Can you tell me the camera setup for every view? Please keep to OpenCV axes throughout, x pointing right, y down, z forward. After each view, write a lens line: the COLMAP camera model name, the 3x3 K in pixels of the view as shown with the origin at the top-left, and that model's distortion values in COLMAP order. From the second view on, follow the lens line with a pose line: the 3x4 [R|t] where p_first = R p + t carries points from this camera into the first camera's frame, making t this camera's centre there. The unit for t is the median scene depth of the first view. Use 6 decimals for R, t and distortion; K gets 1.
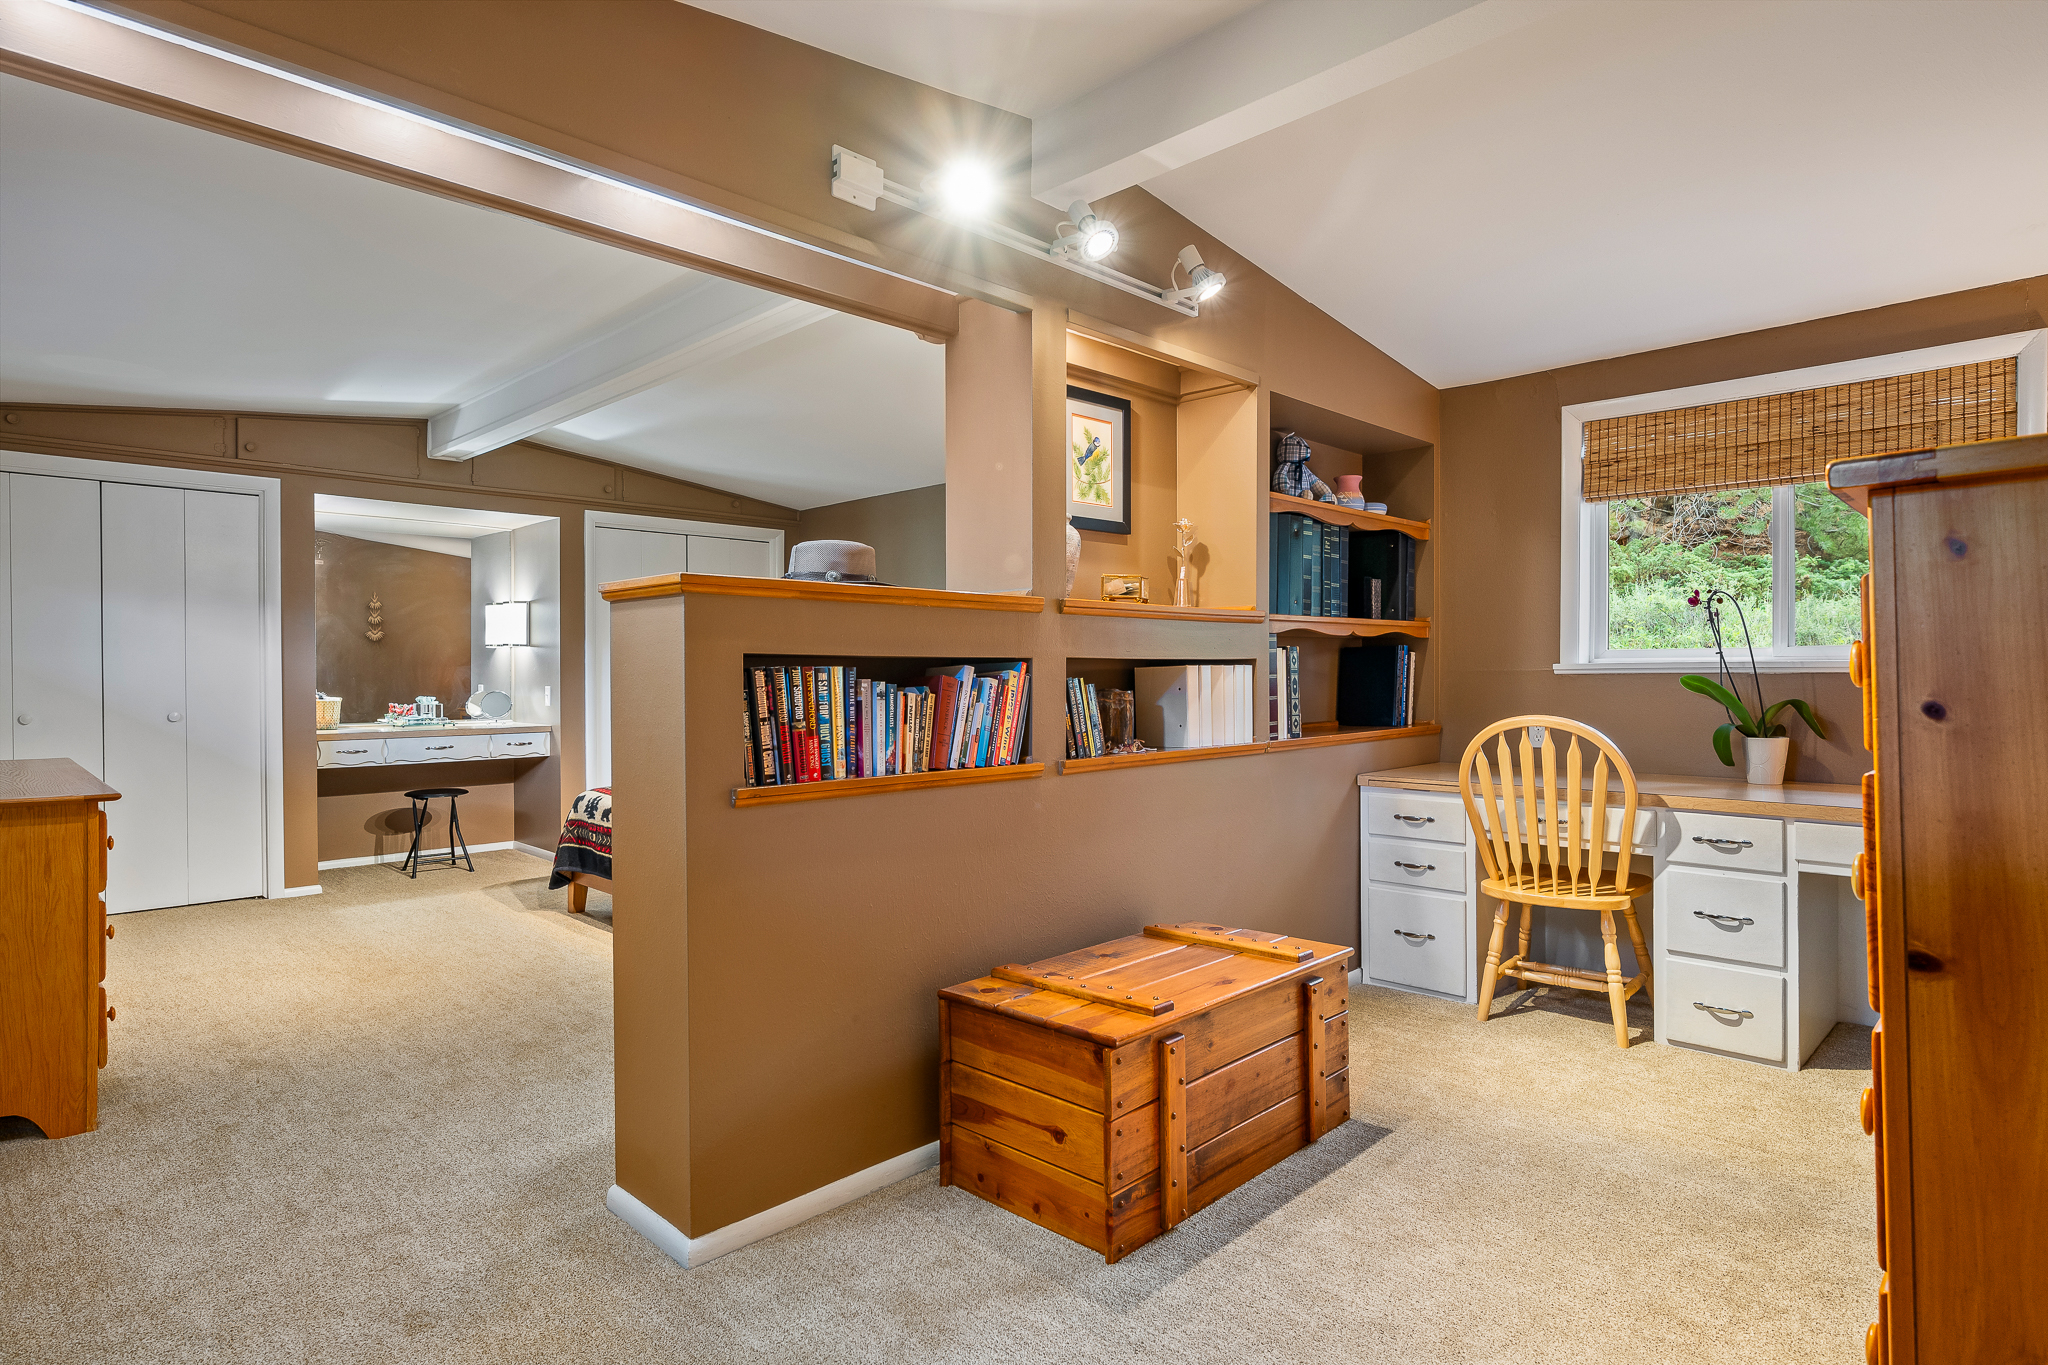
lens RADIAL K [[1120.0, 0, 1059.0], [0, 1120.0, 680.4], [0, 0, 1]] dist [-0.012745, -0.000212]
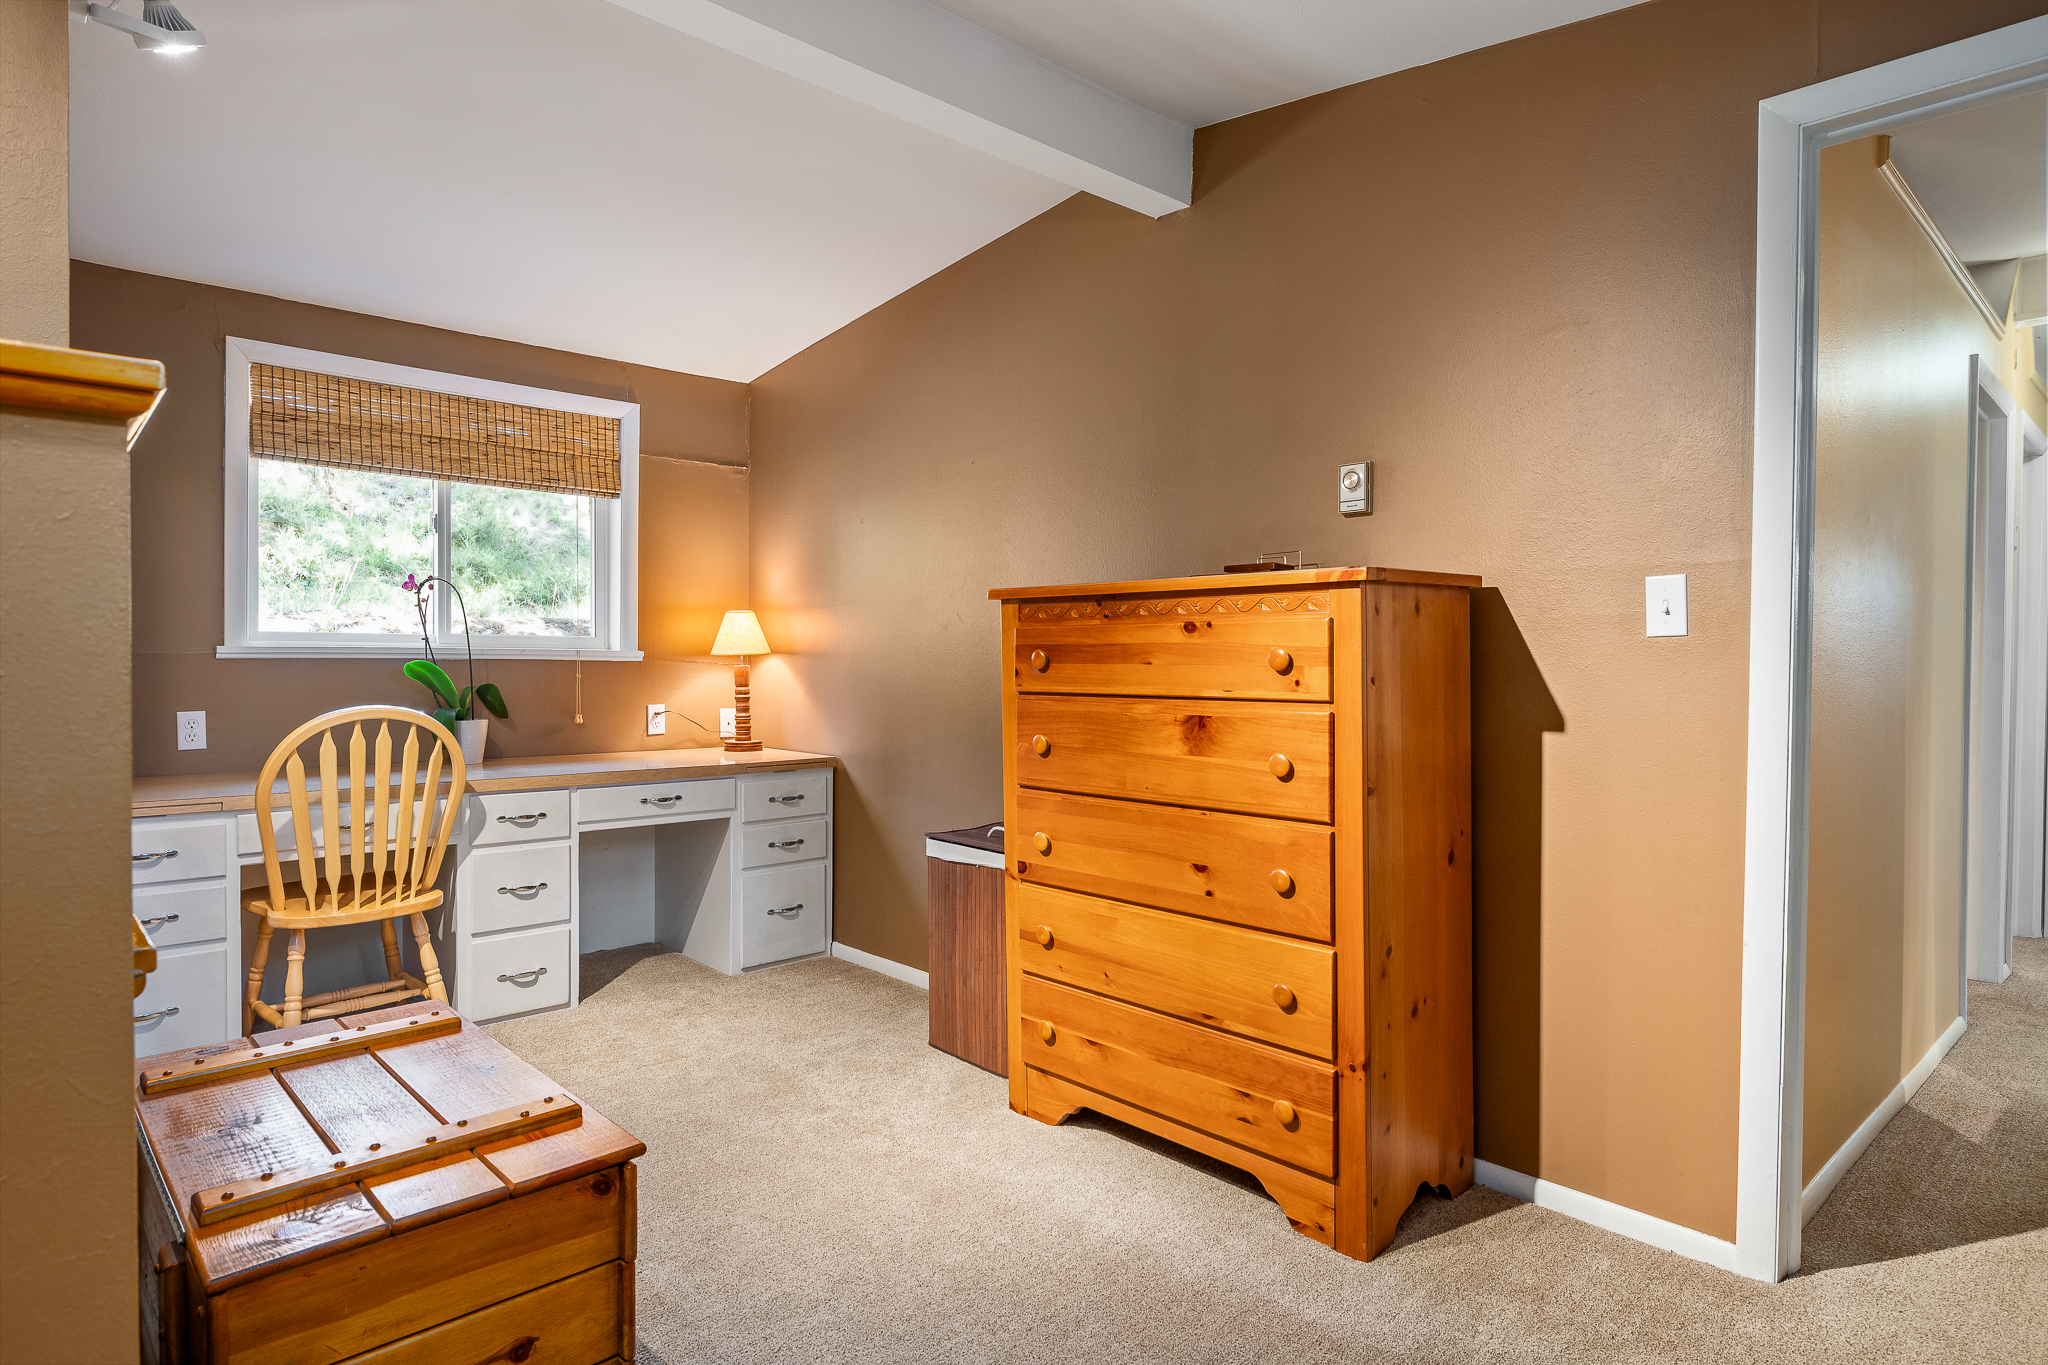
lens RADIAL K [[1120.0, 0, 1034.7], [0, 1120.0, 680.4], [0, 0, 1]] dist [-0.012745, -0.000212]
pose [[0.039809, -0.012138, 0.999134, -0.417787], [-0.001461, 0.999924, 0.012206, -0.000149], [-0.999206, -0.001946, 0.039789, 0.433726]]
